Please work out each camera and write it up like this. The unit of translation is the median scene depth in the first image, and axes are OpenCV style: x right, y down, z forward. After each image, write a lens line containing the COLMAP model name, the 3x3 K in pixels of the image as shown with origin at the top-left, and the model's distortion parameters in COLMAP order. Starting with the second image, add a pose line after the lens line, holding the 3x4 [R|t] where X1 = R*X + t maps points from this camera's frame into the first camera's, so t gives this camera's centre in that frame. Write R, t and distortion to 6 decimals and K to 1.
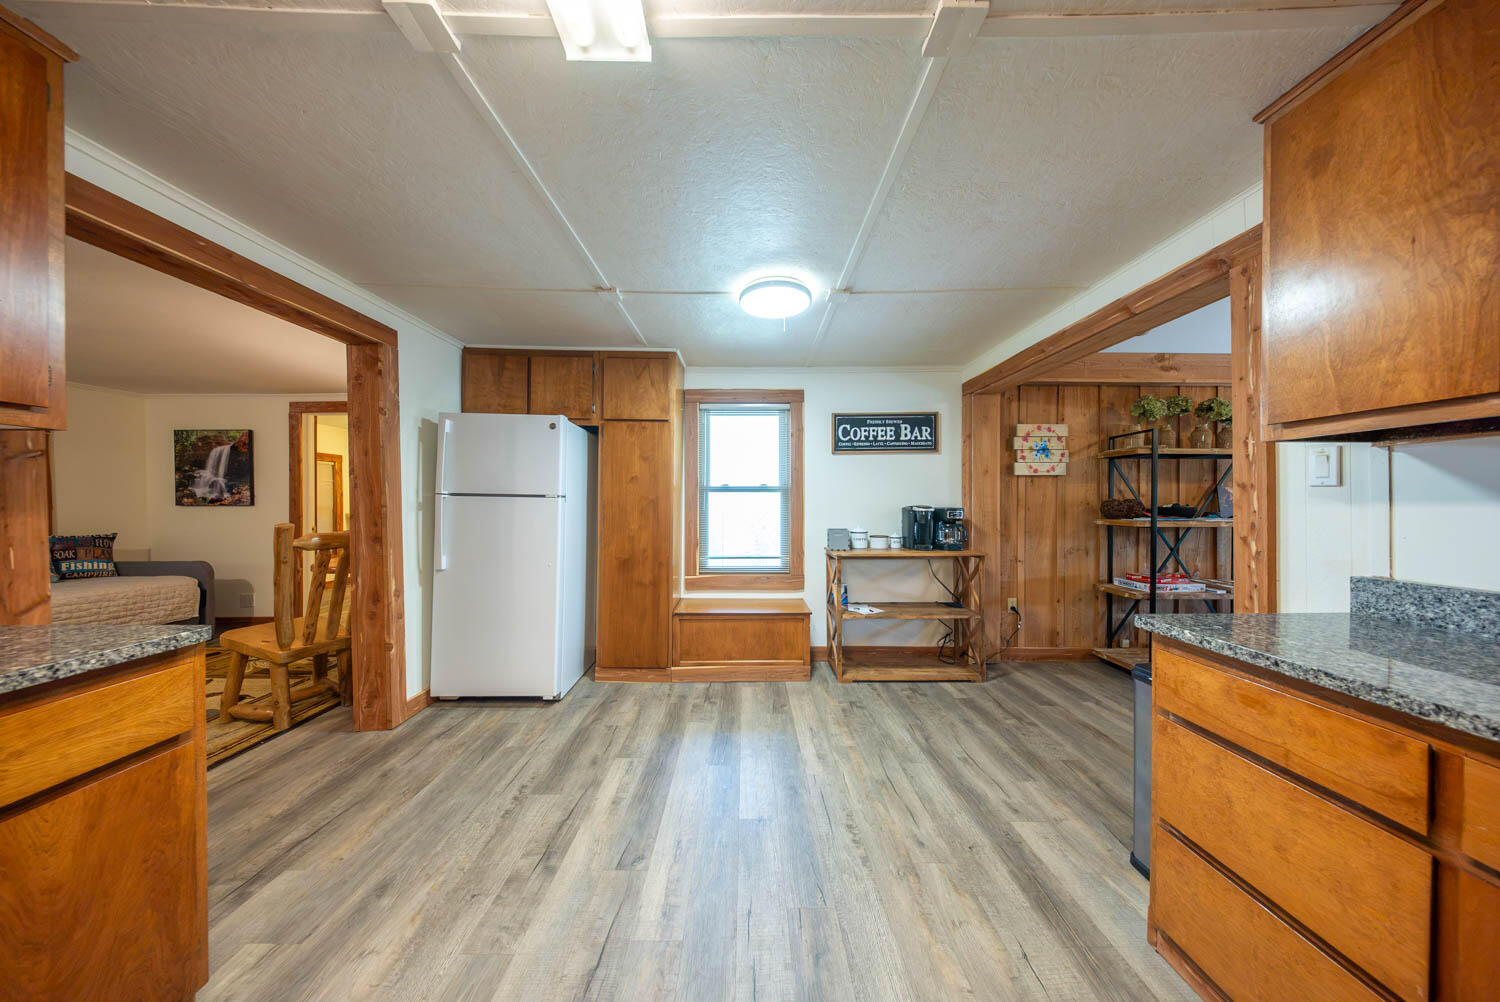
lens RADIAL K [[437.4, 0, 750.8], [0, 437.4, 502.9], [0, 0, 1]] dist [-0.000403, -0.000115]
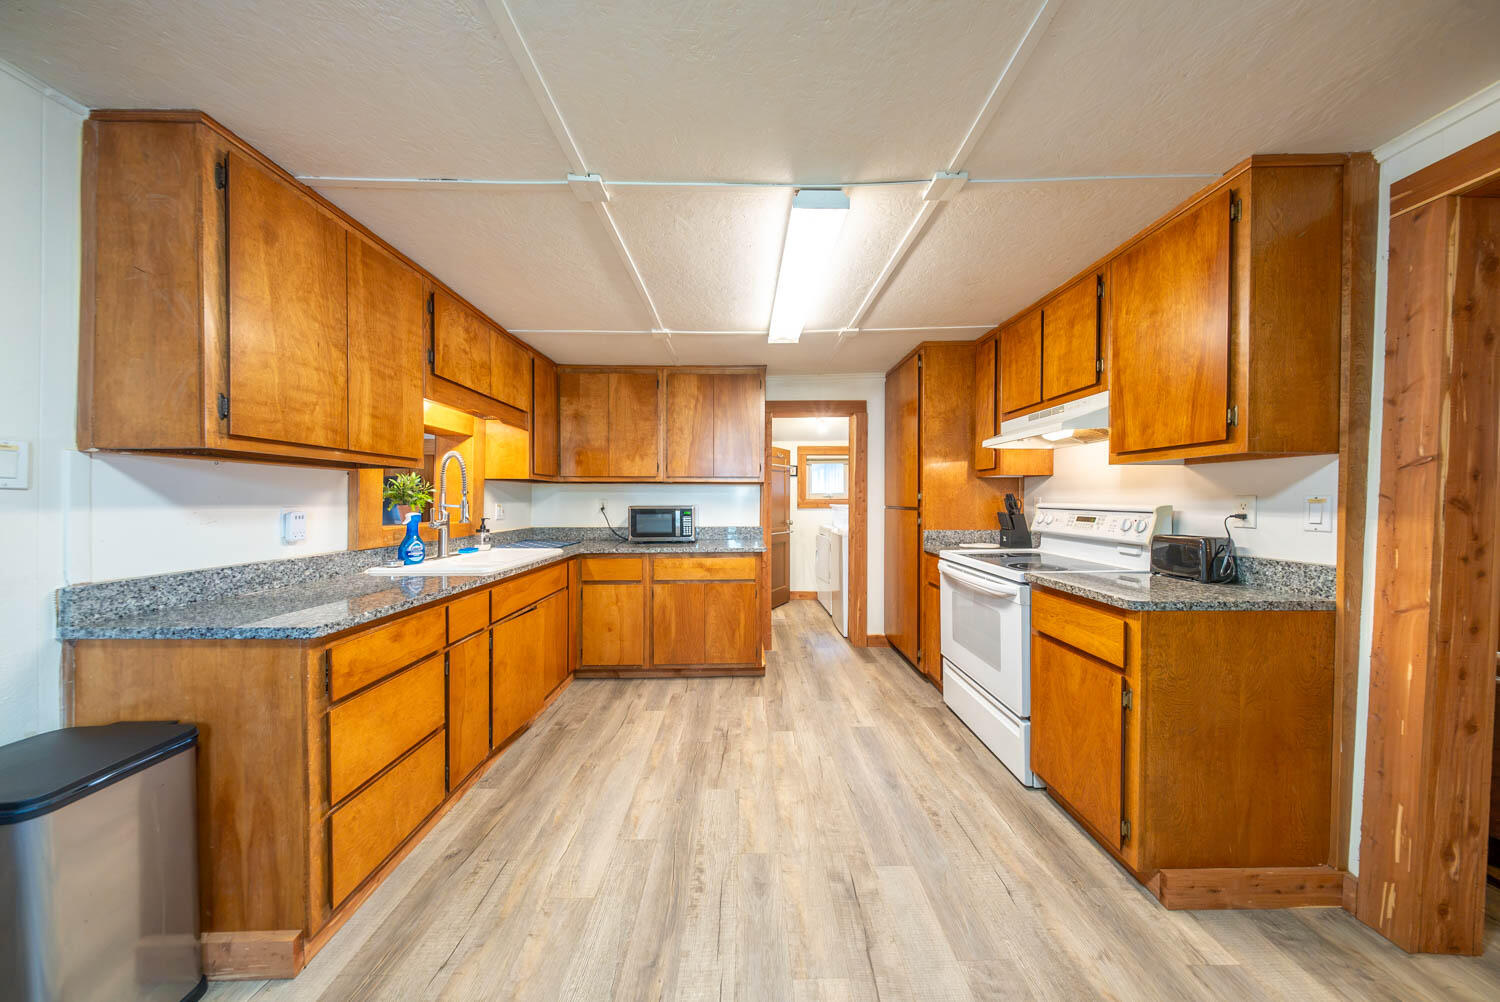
lens RADIAL K [[437.4, 0, 752.5], [0, 437.4, 504.2], [0, 0, 1]] dist [-0.000403, -0.000115]
pose [[-0.999998, -0.000351, -0.001720, -0.076662], [-0.000374, 0.999908, 0.013542, -0.025100], [0.001715, 0.013542, -0.999907, 2.133415]]
